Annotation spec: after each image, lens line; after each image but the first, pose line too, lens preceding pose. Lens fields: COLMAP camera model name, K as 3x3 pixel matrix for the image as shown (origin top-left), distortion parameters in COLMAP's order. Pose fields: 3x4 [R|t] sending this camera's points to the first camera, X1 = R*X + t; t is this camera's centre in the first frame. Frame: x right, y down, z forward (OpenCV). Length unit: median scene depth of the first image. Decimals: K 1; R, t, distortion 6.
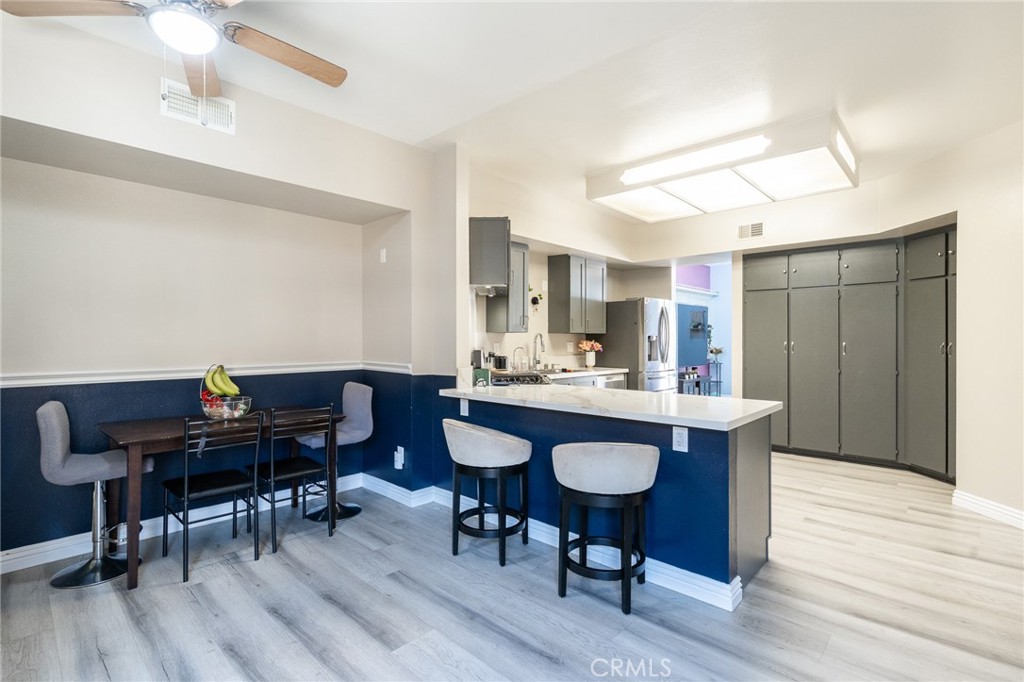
lens RADIAL K [[468.3, 0, 516.9], [0, 468.3, 332.6], [0, 0, 1]] dist [-0.000290, -0.000021]
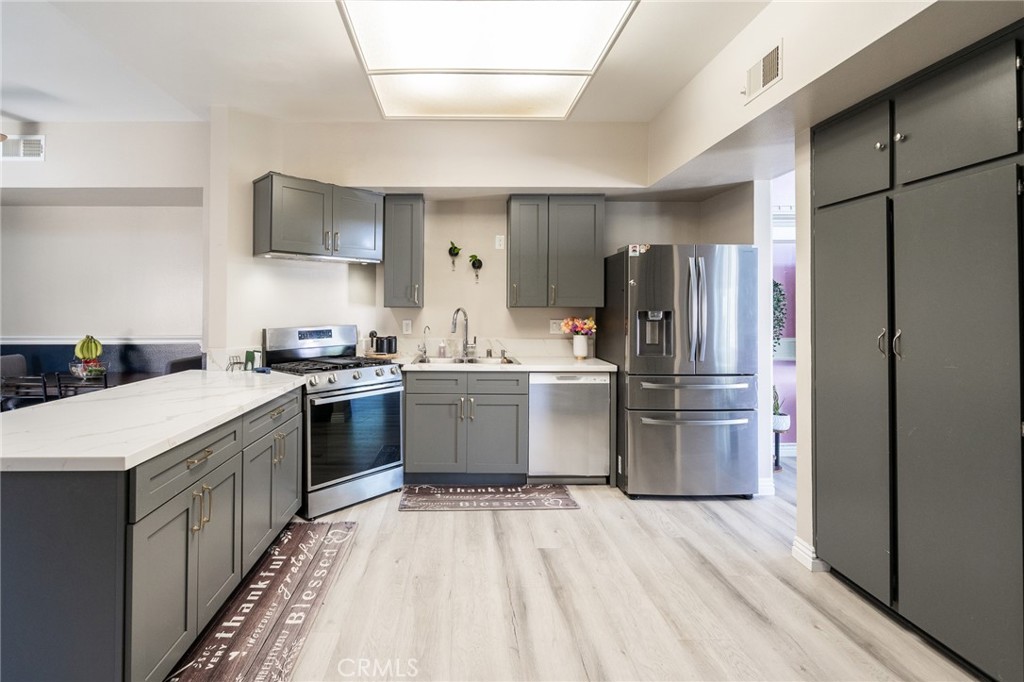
lens RADIAL K [[482.7, 0, 511.9], [0, 482.7, 308.3], [0, 0, 1]] dist [-0.000992, -0.000102]
pose [[0.701445, -0.005741, -0.712700, 0.591369], [0.008533, 0.999964, 0.000343, 0.001447], [0.712672, -0.006322, 0.701469, 0.466433]]
